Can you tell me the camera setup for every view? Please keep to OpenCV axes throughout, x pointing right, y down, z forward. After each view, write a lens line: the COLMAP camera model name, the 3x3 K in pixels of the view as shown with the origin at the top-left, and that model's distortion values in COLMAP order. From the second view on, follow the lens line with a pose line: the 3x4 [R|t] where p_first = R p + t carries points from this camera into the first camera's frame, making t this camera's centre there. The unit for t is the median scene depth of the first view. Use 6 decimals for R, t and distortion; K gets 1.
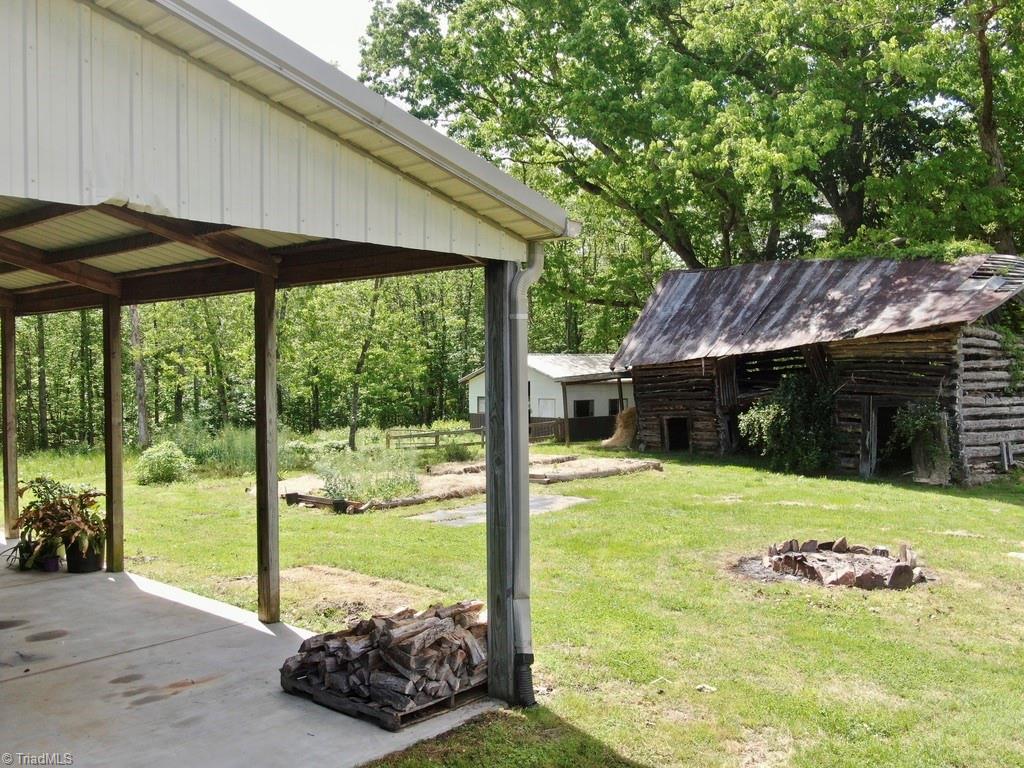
lens RADIAL K [[897.9, 0, 512.0], [0, 897.9, 384.0], [0, 0, 1]] dist [0.014523, 0.013774]
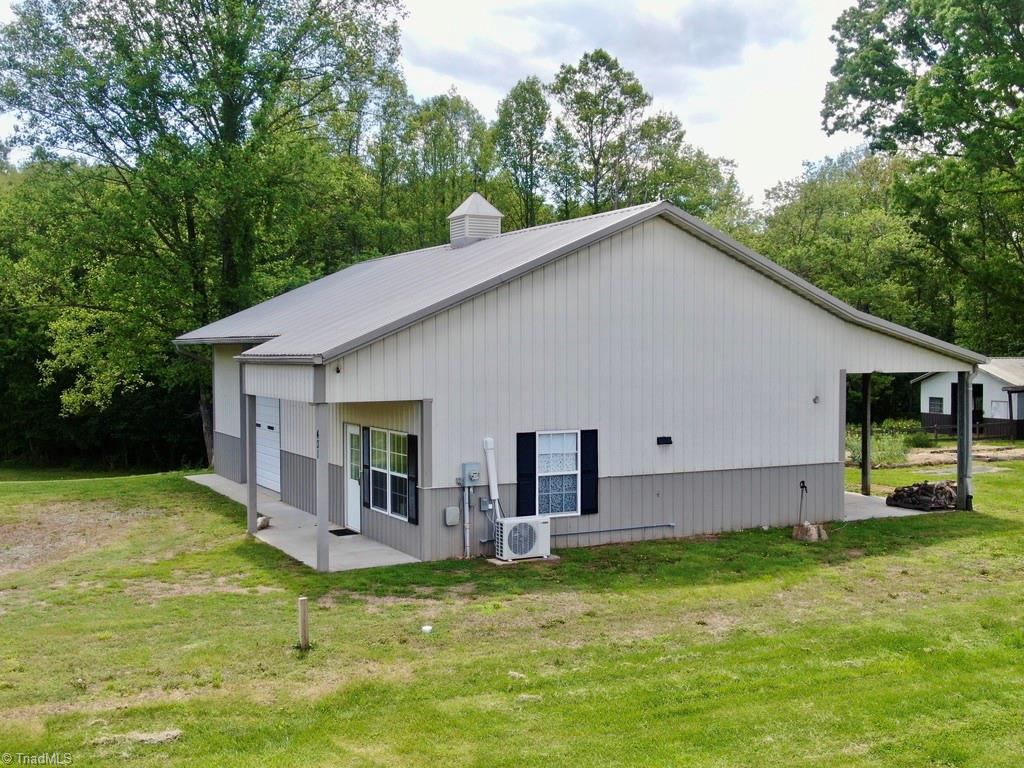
lens RADIAL K [[1144.7, 0, 512.0], [0, 1144.7, 384.0], [0, 0, 1]] dist [-0.003629, -0.015172]
pose [[0.930094, 0.013240, -0.367082, -0.003922], [-0.008173, 0.999849, 0.015354, -0.046301], [0.367230, -0.011281, 0.930062, -1.104811]]
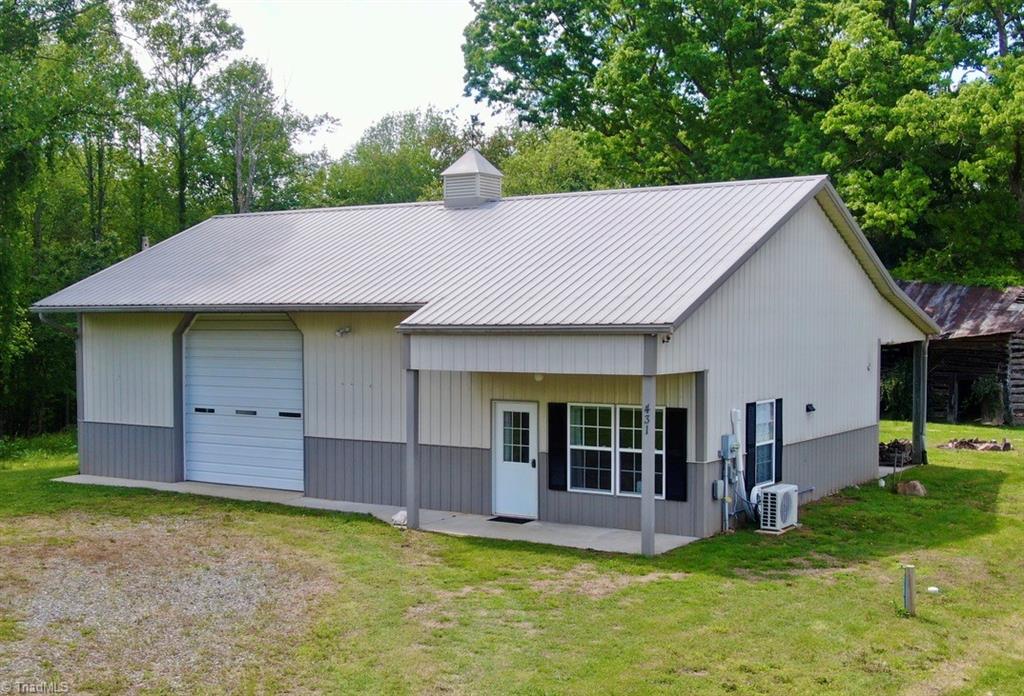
lens RADIAL K [[1261.7, 0, 512.0], [0, 1261.7, 348.0], [0, 0, 1]] dist [0.076641, -0.034962]
pose [[0.990130, 0.002179, 0.140137, -0.761193], [-0.002534, 0.999994, 0.002354, -0.037284], [-0.140131, -0.002686, 0.990129, -1.237397]]
